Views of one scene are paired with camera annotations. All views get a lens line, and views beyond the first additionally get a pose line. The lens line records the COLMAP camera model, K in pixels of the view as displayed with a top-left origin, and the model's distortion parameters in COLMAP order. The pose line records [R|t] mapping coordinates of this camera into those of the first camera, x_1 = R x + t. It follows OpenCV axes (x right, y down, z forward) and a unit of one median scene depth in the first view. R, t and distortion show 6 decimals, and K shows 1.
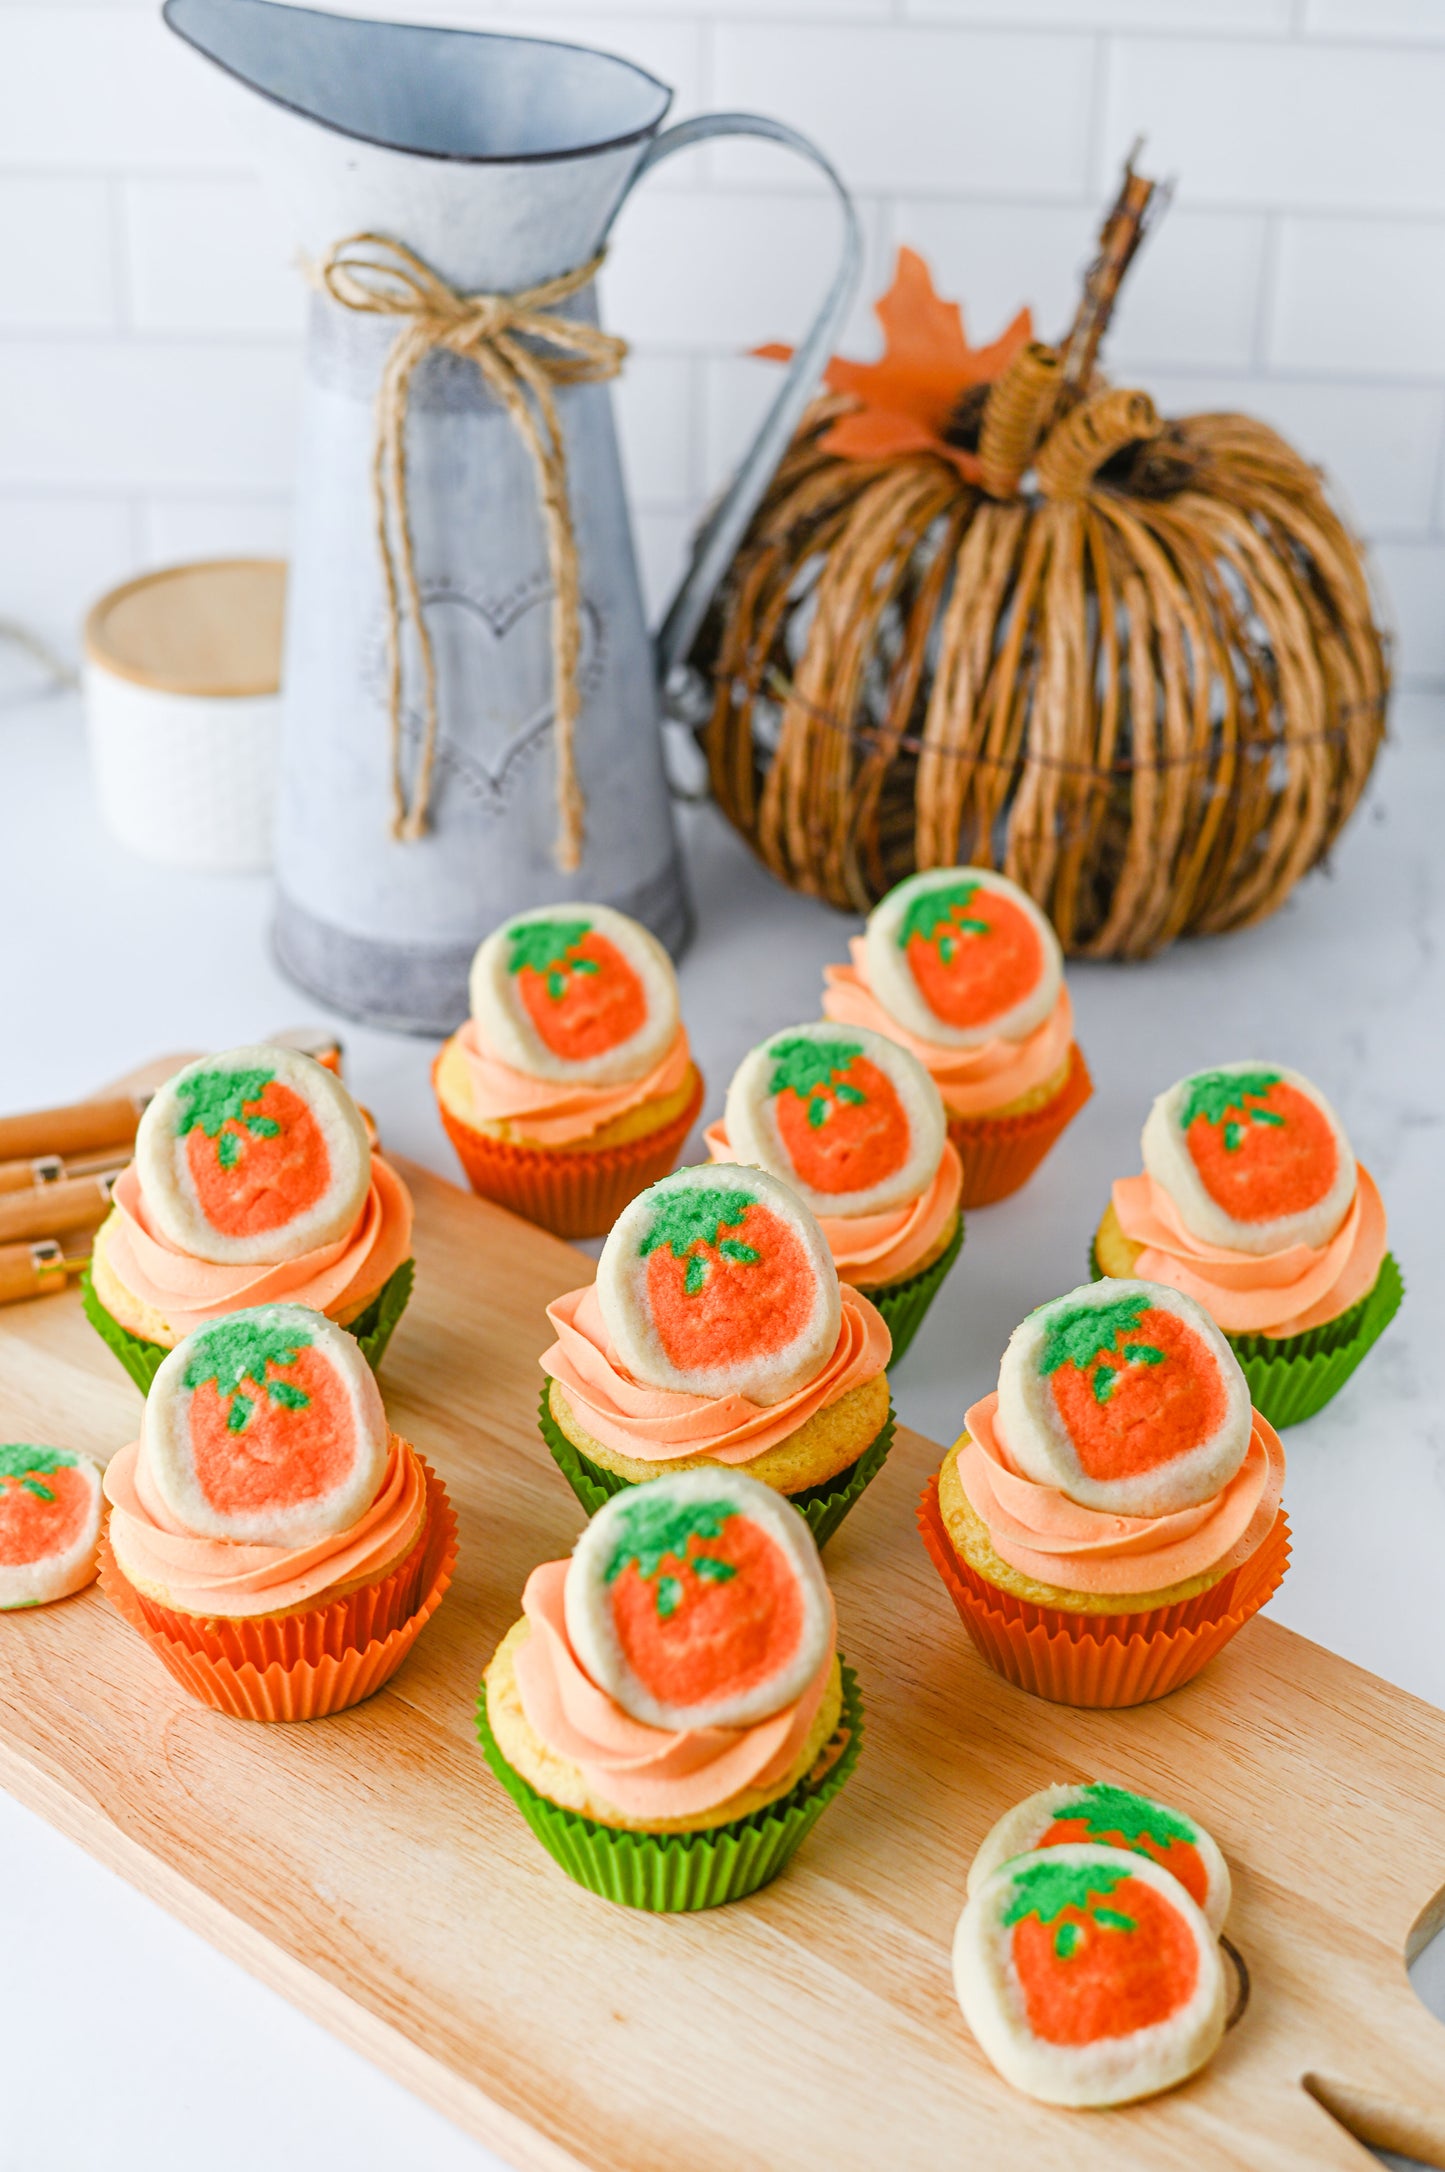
lens RADIAL K [[3318.9, 0, 722.5], [0, 3318.9, 1086.0], [0, 0, 1]] dist [-0.133650, 0.049023]
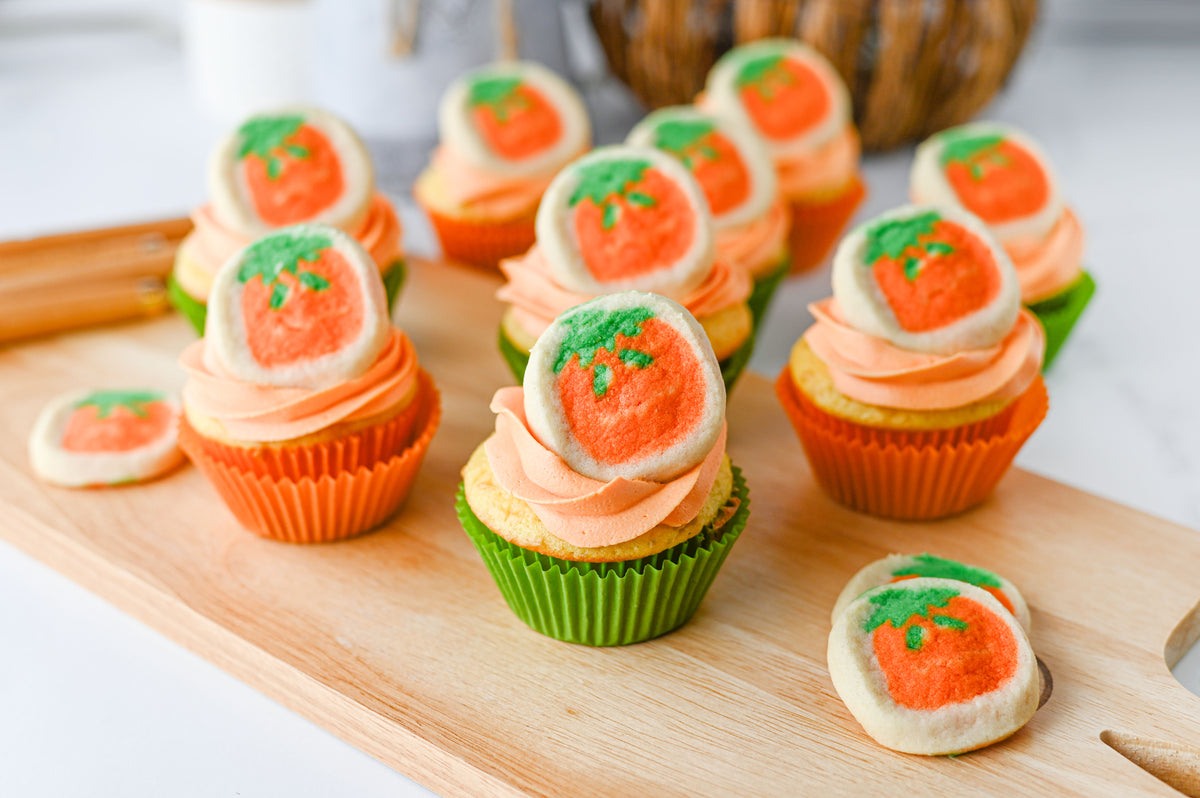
lens RADIAL K [[1892.4, 0, 600.0], [0, 1892.4, 399.0], [0, 0, 1]] dist [-0.153605, 0.060067]
pose [[0.999628, -0.025488, 0.009750, -0.022752], [0.026281, 0.995378, -0.092364, 0.214021], [-0.007351, 0.092586, 0.995678, 0.232191]]
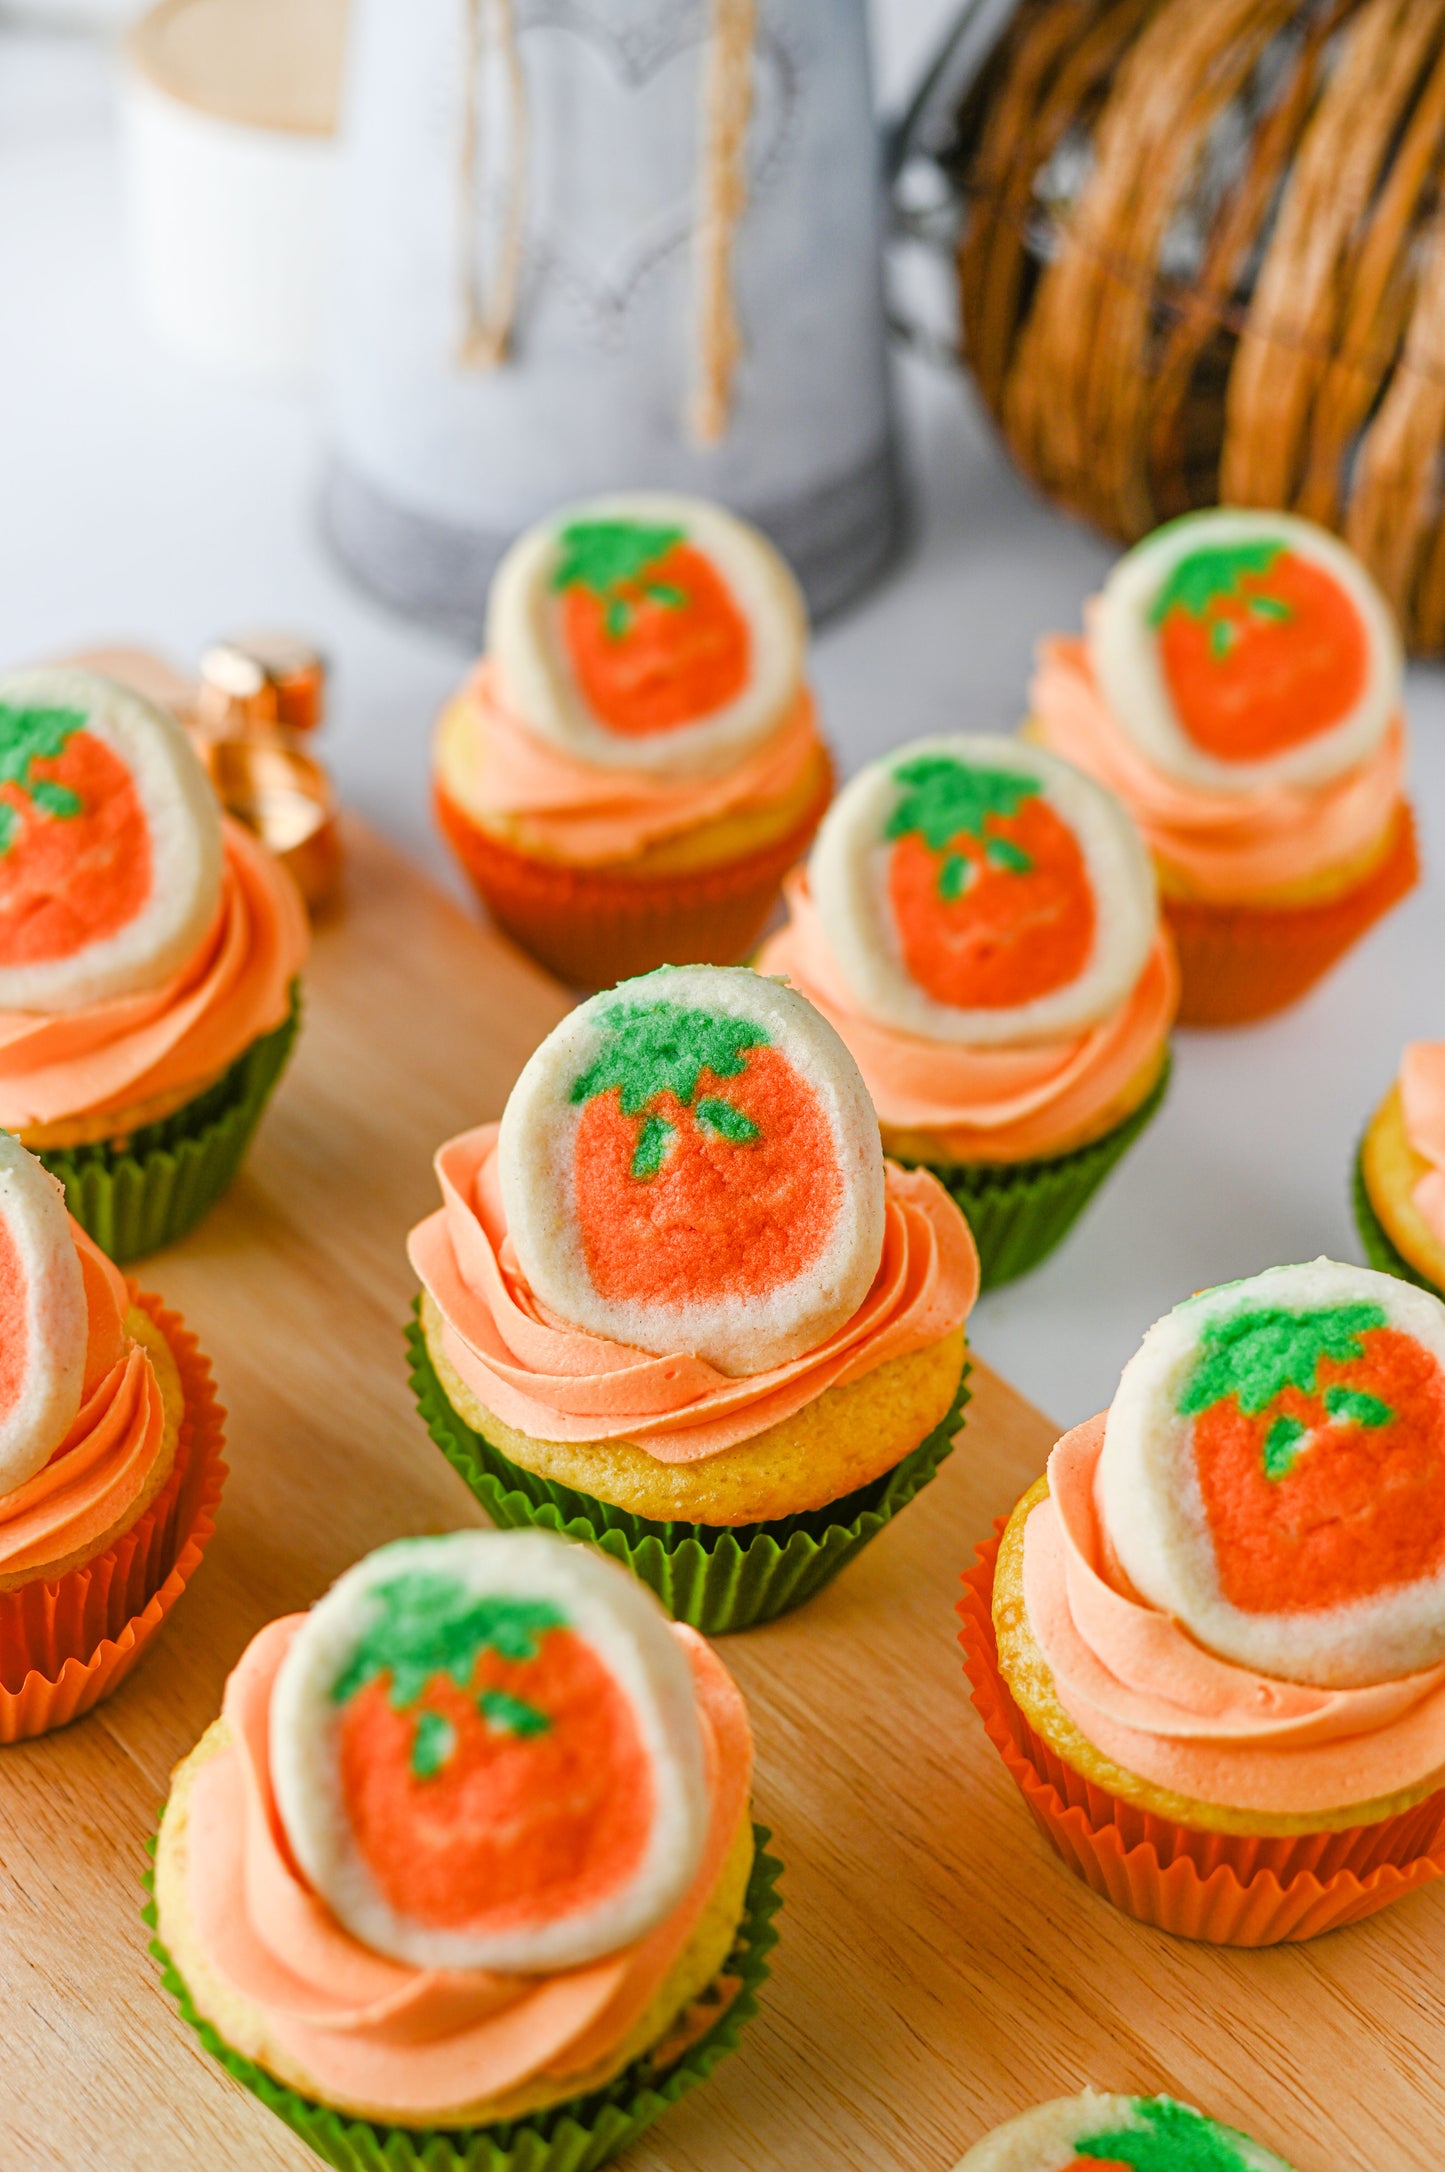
lens RADIAL K [[3452.4, 0, 722.5], [0, 3452.4, 1086.0], [0, 0, 1]] dist [-0.150592, -0.024722]
pose [[0.982153, 0.142897, -0.122290, 0.083746], [-0.125830, 0.982483, 0.137459, -0.044520], [0.139790, -0.119618, 0.982929, 0.397865]]
